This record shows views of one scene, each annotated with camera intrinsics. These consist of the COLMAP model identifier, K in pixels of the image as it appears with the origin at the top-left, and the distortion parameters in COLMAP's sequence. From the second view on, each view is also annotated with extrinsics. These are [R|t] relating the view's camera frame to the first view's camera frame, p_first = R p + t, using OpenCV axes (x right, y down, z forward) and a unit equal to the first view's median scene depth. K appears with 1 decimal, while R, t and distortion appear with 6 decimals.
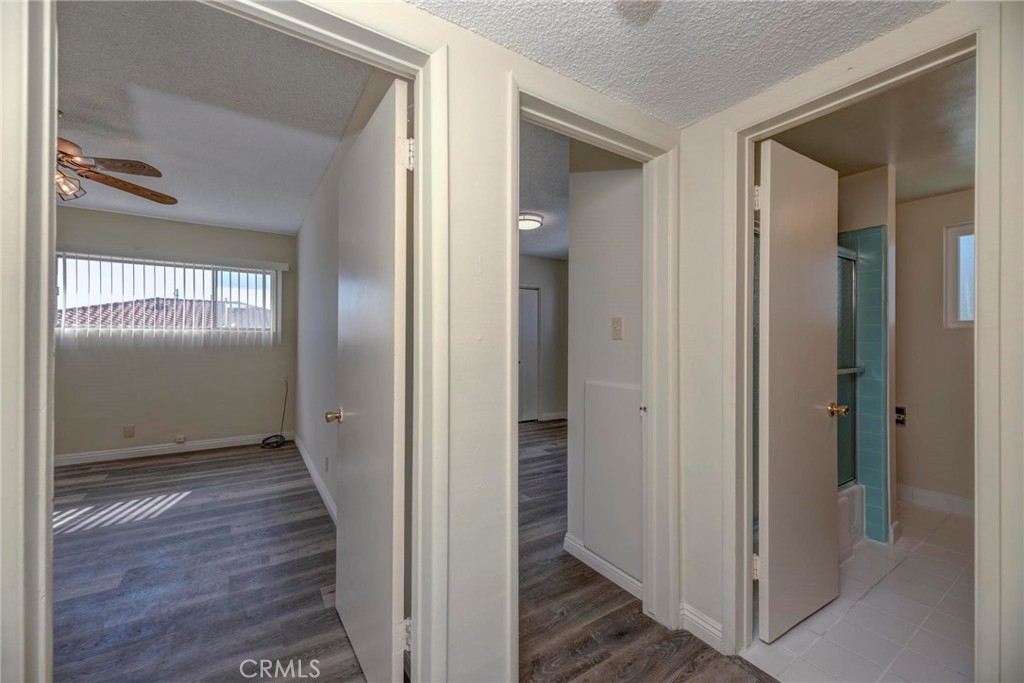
lens RADIAL K [[438.8, 0, 506.7], [0, 438.8, 333.0], [0, 0, 1]] dist [-0.000348, -0.000090]
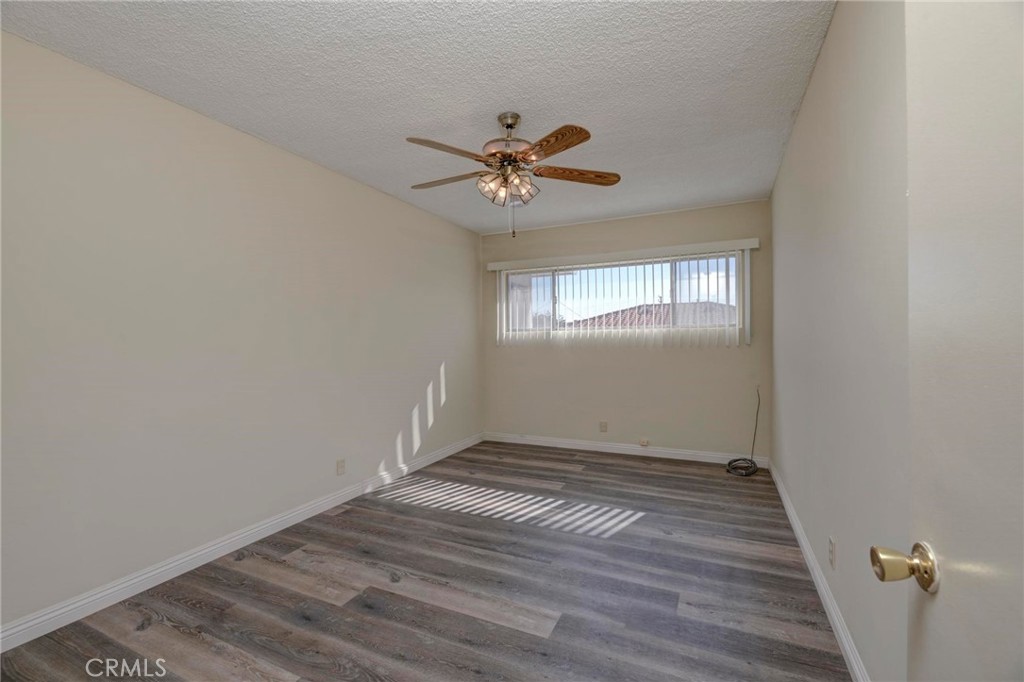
lens RADIAL K [[409.6, 0, 504.7], [0, 409.6, 345.4], [0, 0, 1]] dist [-0.005887, -0.000728]
pose [[0.522899, 0.003359, -0.852388, -0.162193], [0.026371, 0.999450, 0.020117, 0.002818], [0.851987, -0.032998, 0.522523, 0.327001]]
